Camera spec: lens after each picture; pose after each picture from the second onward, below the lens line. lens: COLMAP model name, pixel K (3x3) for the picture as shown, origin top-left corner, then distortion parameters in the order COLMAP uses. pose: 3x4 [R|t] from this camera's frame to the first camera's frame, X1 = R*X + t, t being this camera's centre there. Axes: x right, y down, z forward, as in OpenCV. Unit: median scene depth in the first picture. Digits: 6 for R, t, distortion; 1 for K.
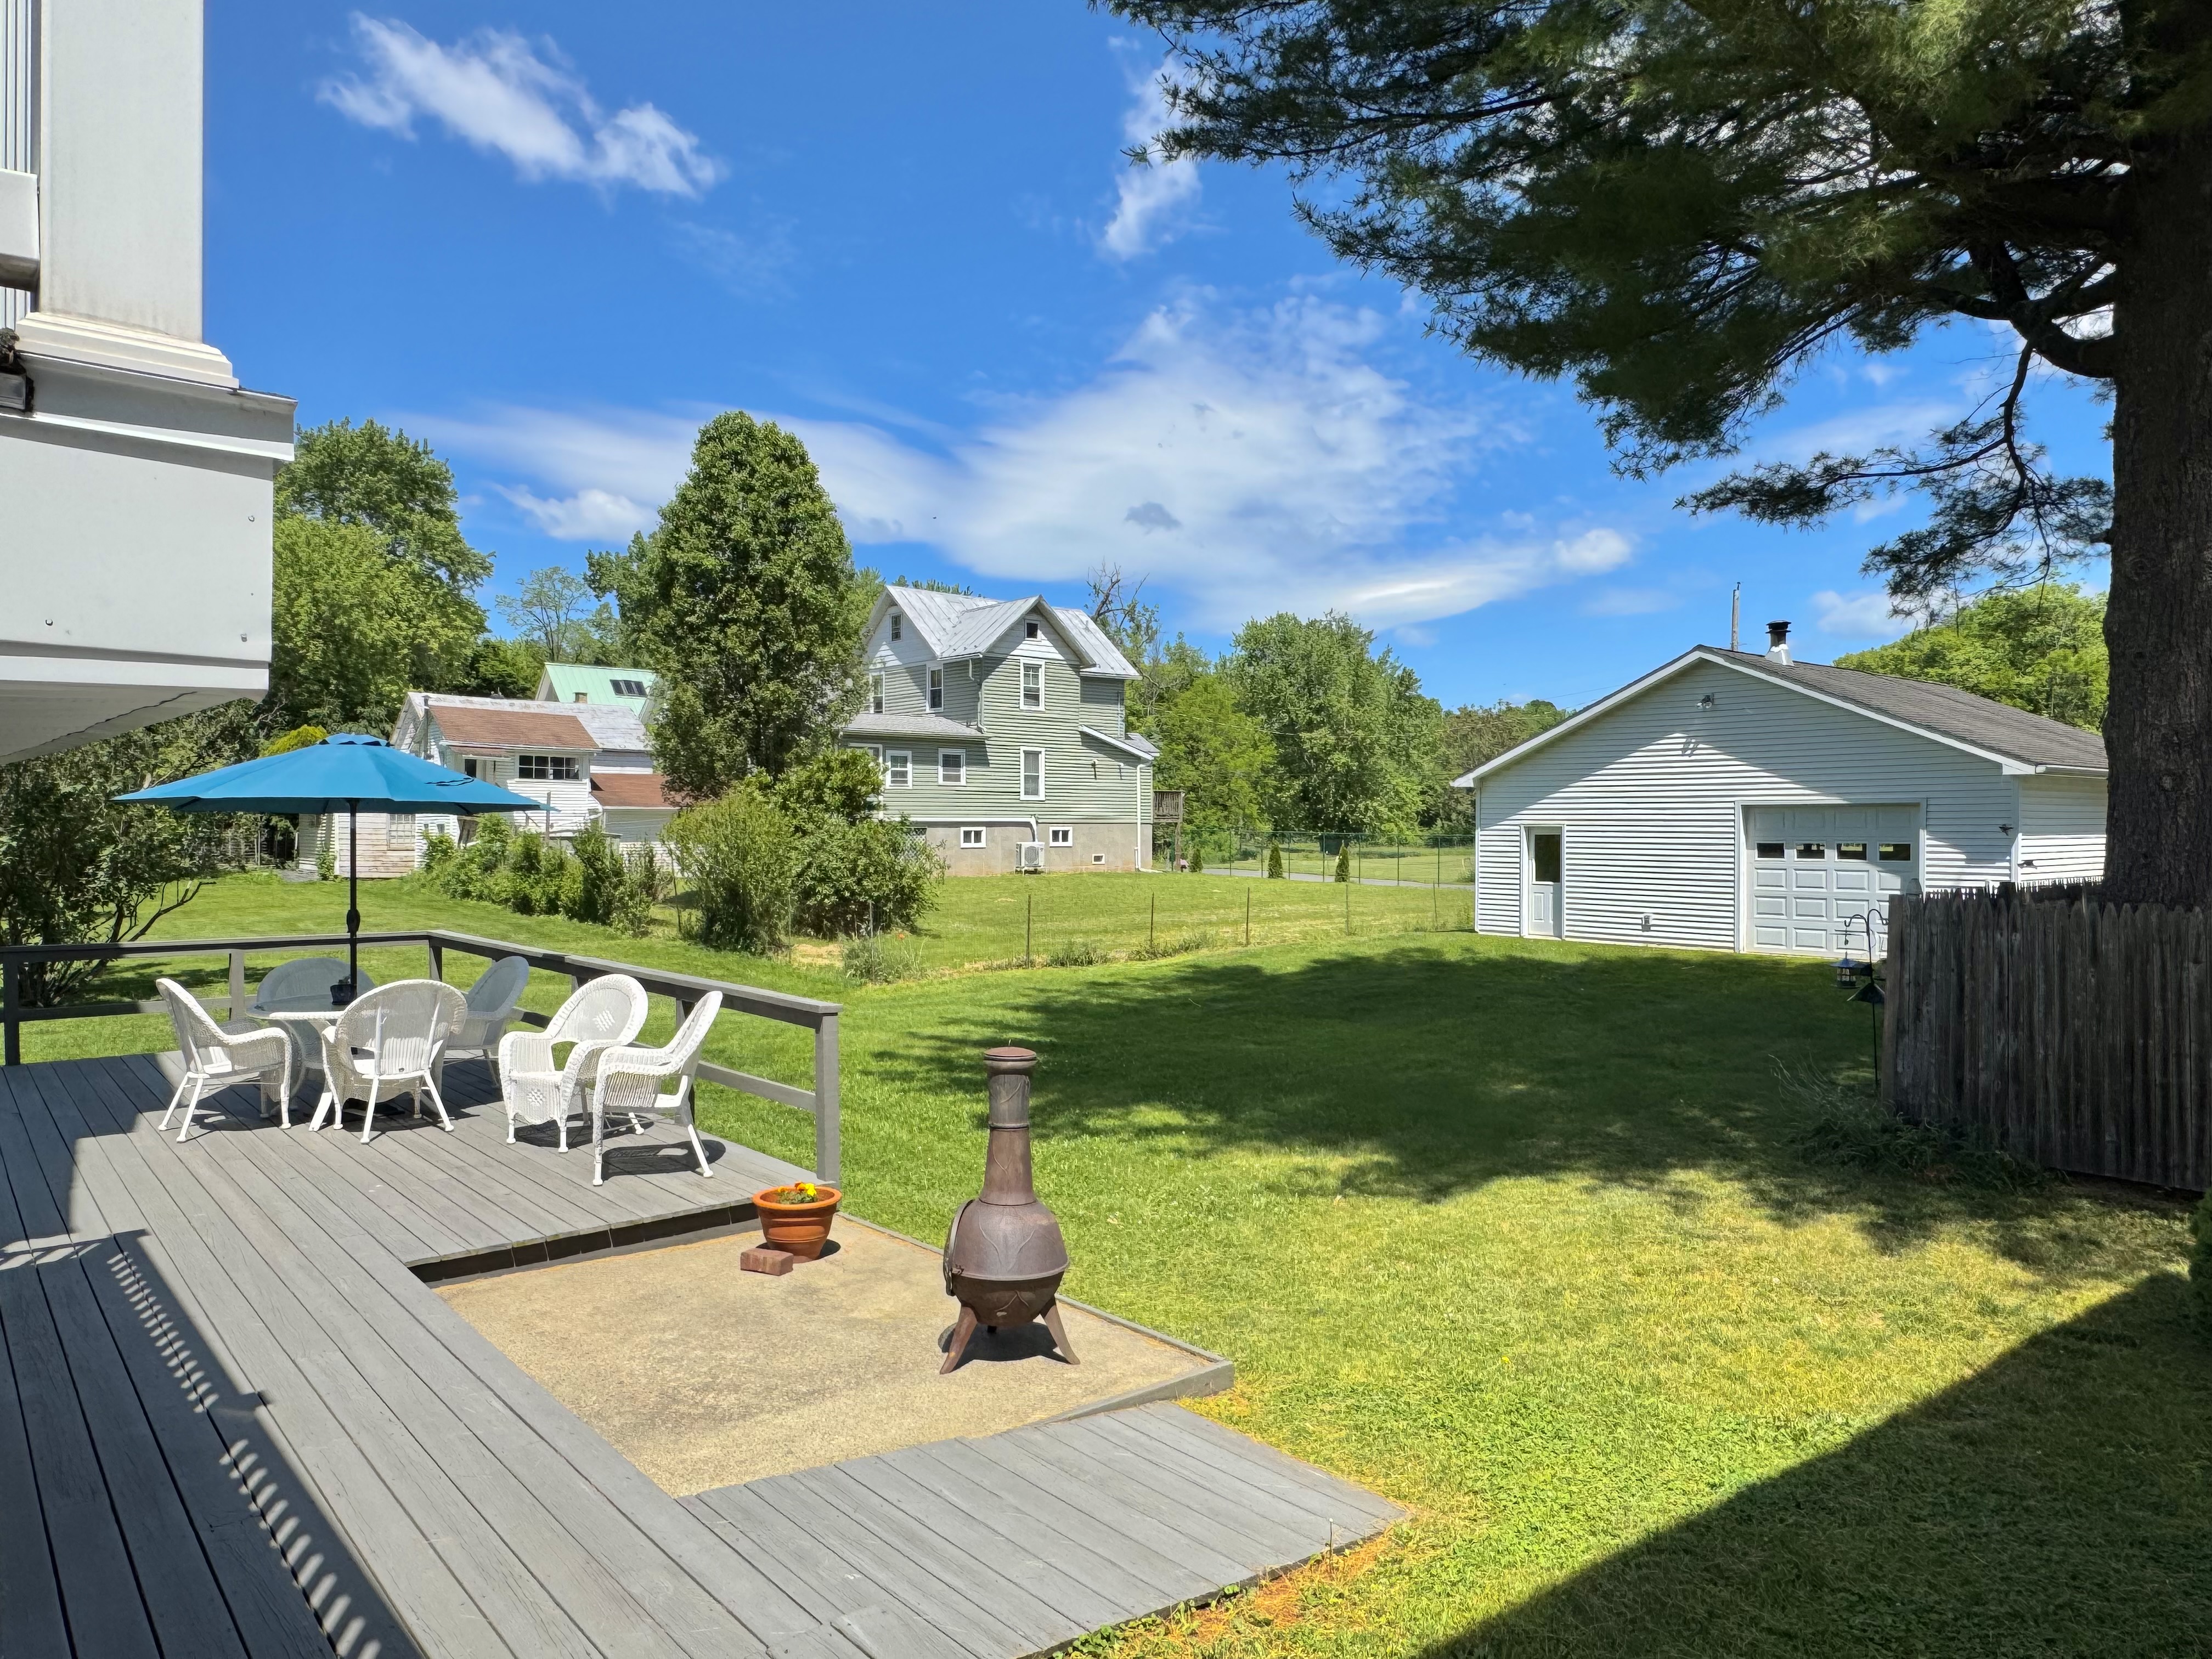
lens RADIAL K [[1454.3, 0, 1106.0], [0, 1454.3, 829.5], [0, 0, 1]] dist [-0.063649, -0.001328]
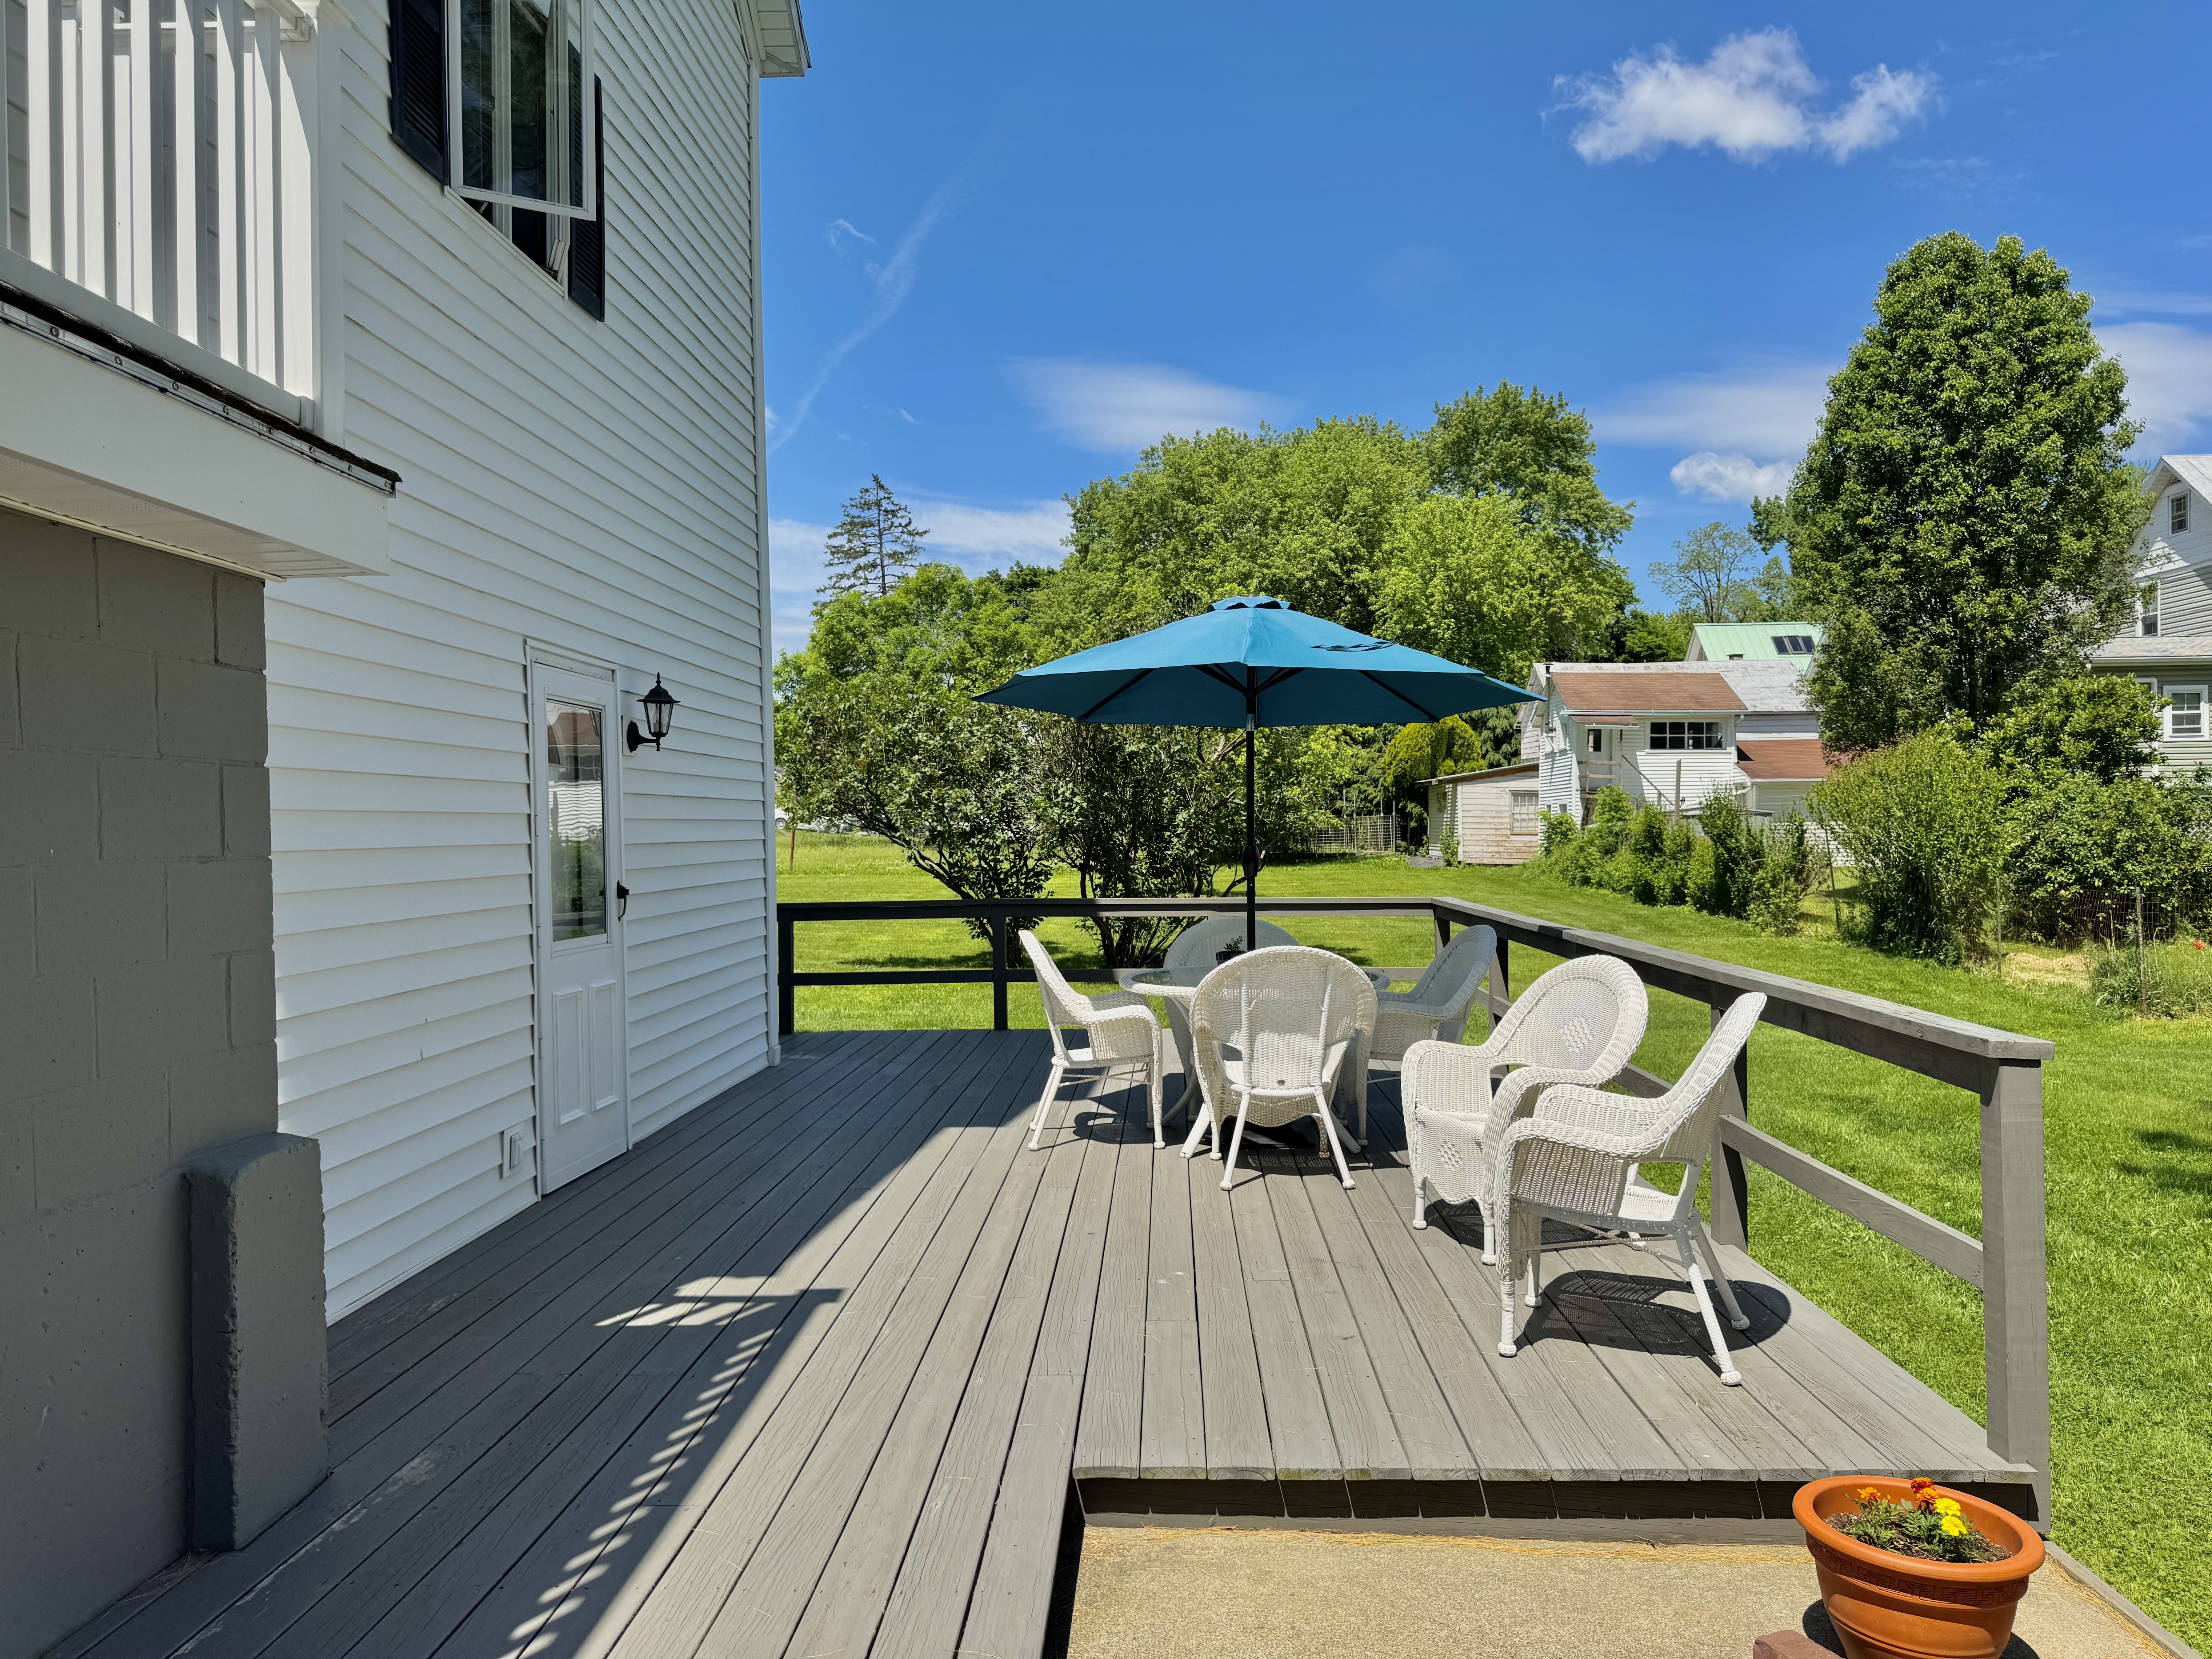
lens RADIAL K [[1582.8, 0, 1106.0], [0, 1582.8, 829.5], [0, 0, 1]] dist [0.054019, -0.082846]
pose [[0.742066, 0.001044, -0.670326, -0.019720], [0.000866, 0.999996, 0.002516, 0.014726], [0.670327, -0.002448, 0.742062, 0.119021]]
